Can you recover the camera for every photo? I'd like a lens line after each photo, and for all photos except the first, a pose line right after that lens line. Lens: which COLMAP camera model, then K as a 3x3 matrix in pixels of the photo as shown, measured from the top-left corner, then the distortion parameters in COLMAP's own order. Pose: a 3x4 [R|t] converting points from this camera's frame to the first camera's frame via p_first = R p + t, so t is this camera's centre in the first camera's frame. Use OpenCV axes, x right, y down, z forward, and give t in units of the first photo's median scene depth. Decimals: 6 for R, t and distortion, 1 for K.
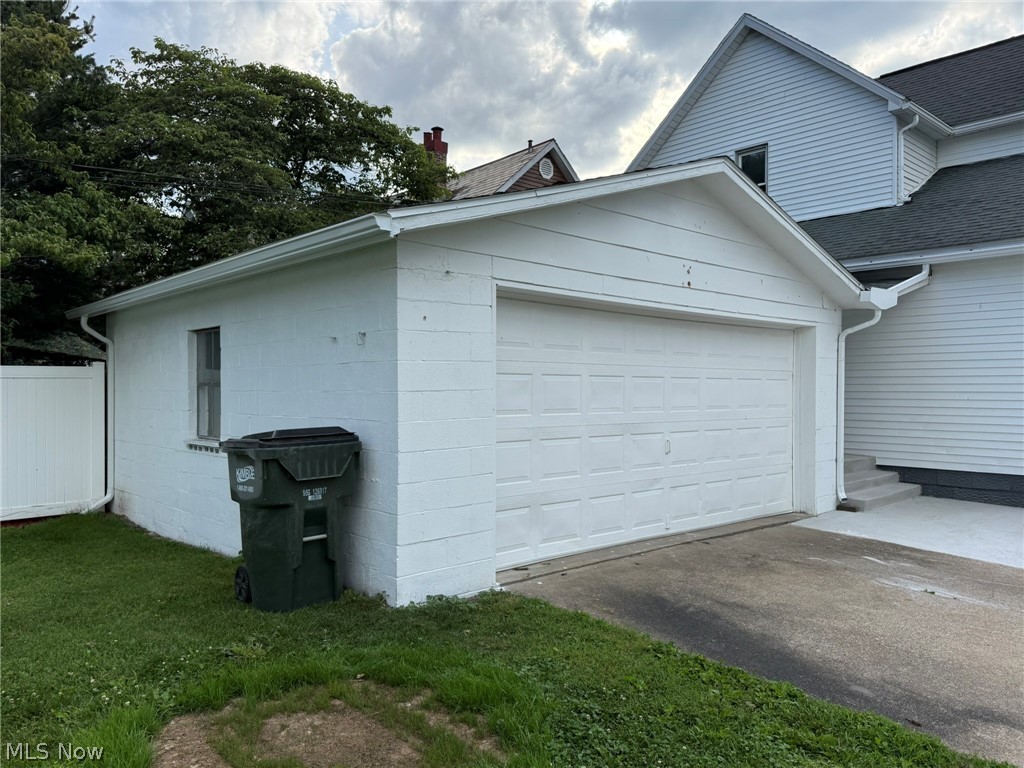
lens RADIAL K [[757.9, 0, 505.2], [0, 757.9, 386.1], [0, 0, 1]] dist [0.026879, -0.001034]
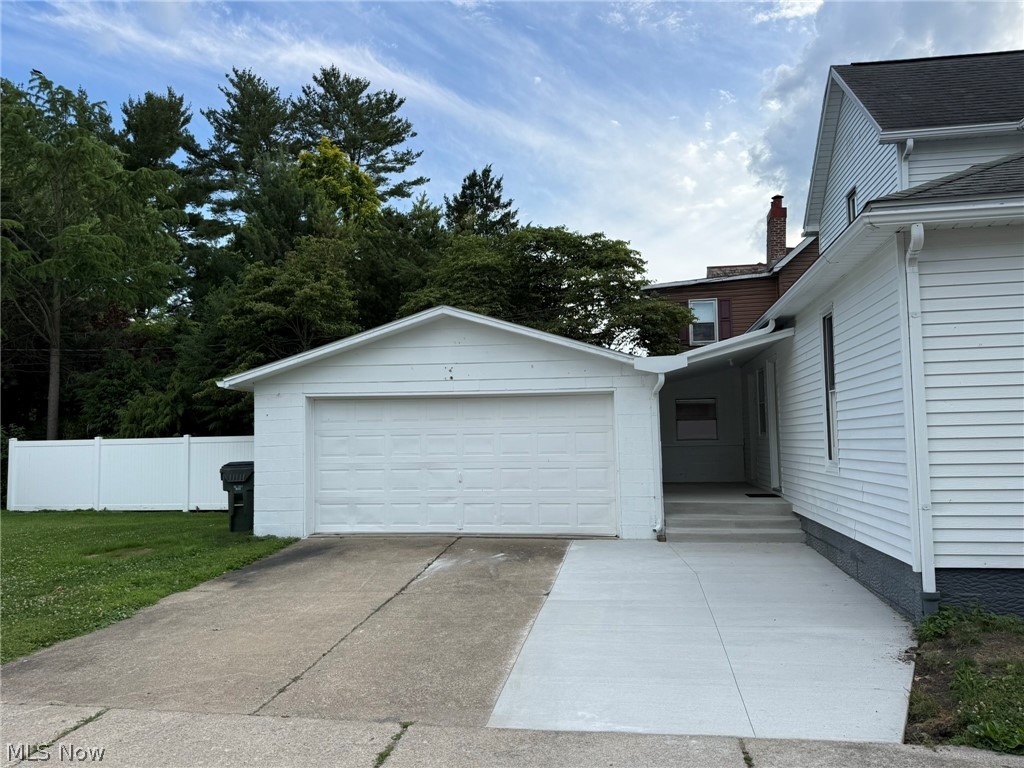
lens RADIAL K [[768.3, 0, 512.8], [0, 768.3, 384.3], [0, 0, 1]] dist [0.040790, -0.003741]
pose [[0.630946, -0.068377, -0.772808, 1.424143], [0.019453, 0.997190, -0.072348, 0.002222], [0.775583, 0.030614, 0.630503, 0.048974]]
